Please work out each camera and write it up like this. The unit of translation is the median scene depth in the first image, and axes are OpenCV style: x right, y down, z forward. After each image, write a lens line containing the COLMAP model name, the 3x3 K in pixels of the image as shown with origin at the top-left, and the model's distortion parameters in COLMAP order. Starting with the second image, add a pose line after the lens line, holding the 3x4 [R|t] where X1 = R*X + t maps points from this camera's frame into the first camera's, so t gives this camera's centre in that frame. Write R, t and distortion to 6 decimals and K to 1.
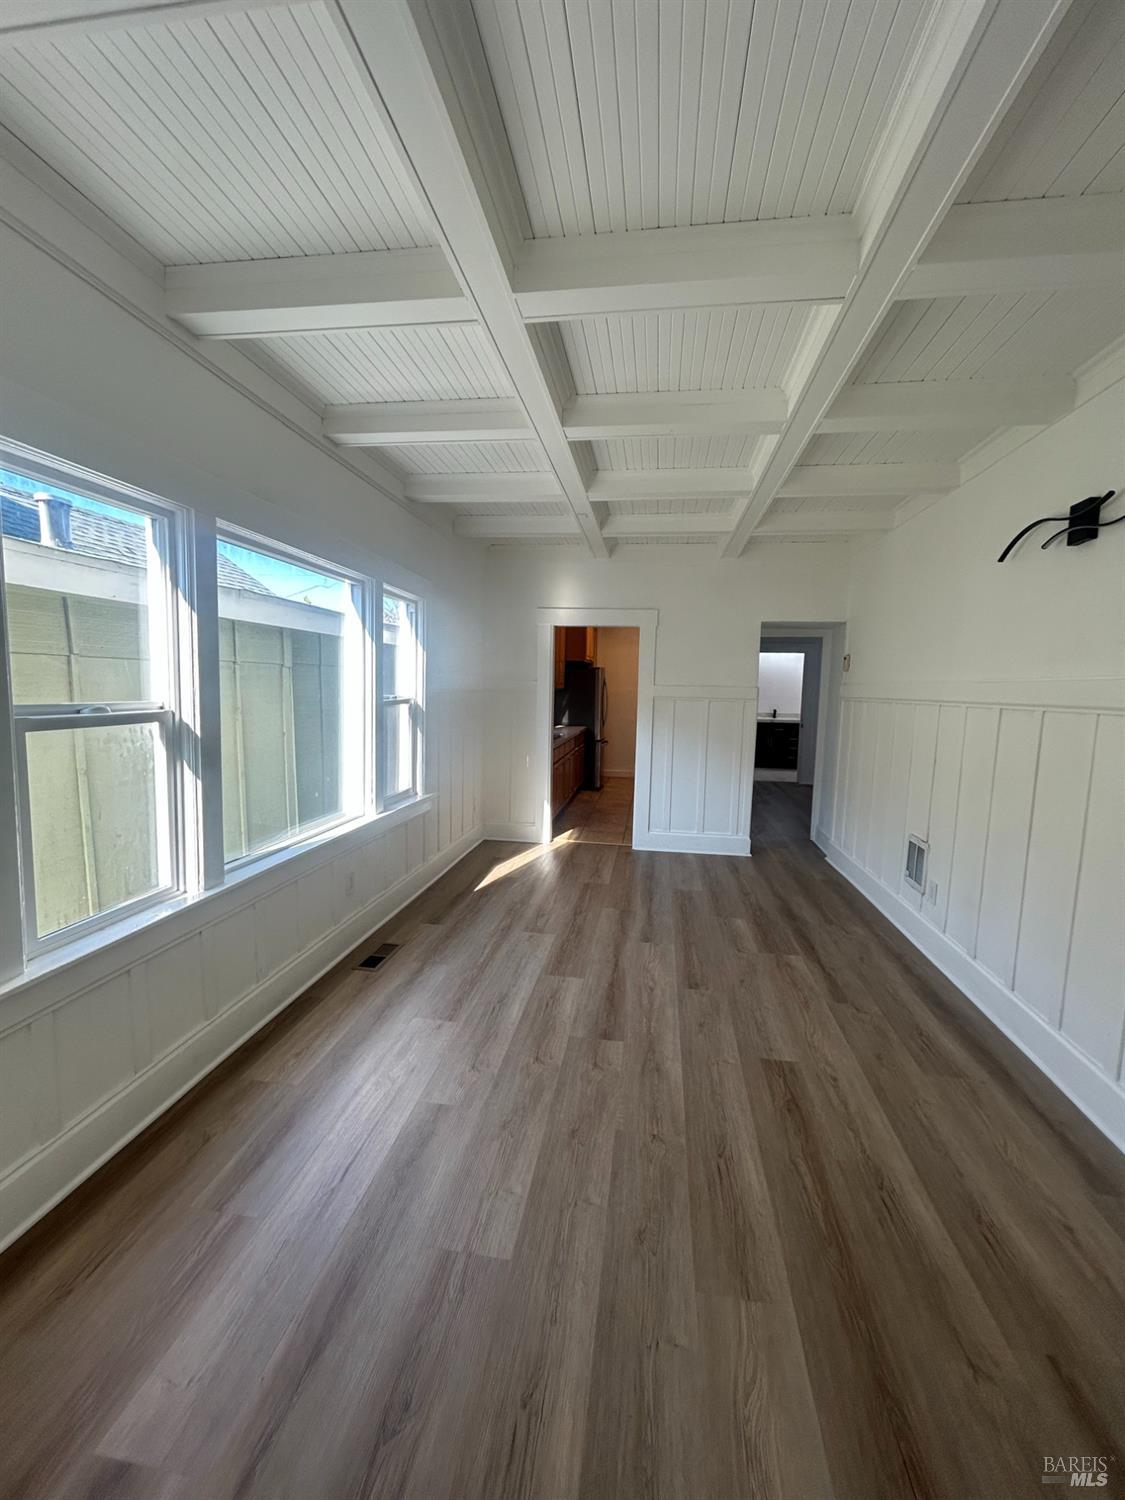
lens RADIAL K [[605.6, 0, 562.5], [0, 605.6, 750.0], [0, 0, 1]] dist [0.001398, 0.000316]
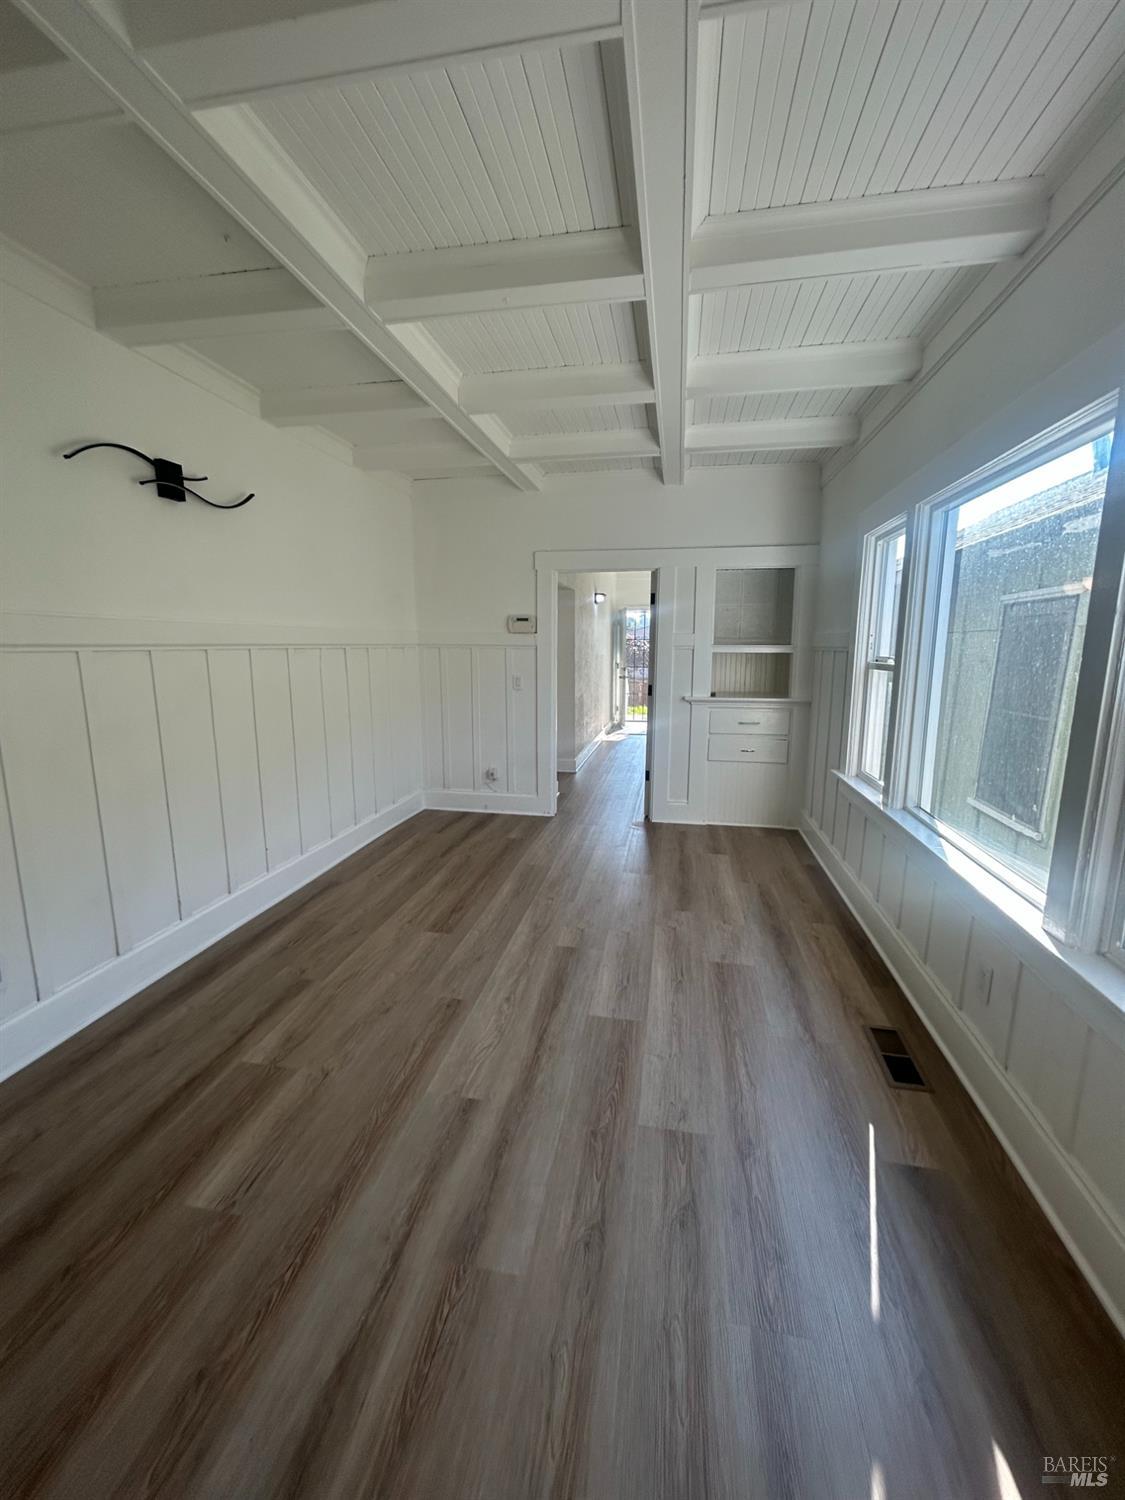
lens RADIAL K [[605.6, 0, 562.5], [0, 605.6, 750.0], [0, 0, 1]] dist [0.001398, 0.000316]
pose [[-0.999201, -0.031844, 0.024163, 0.062351], [-0.023904, 0.960481, 0.277318, -0.173584], [-0.032039, 0.276518, -0.960474, 1.715957]]
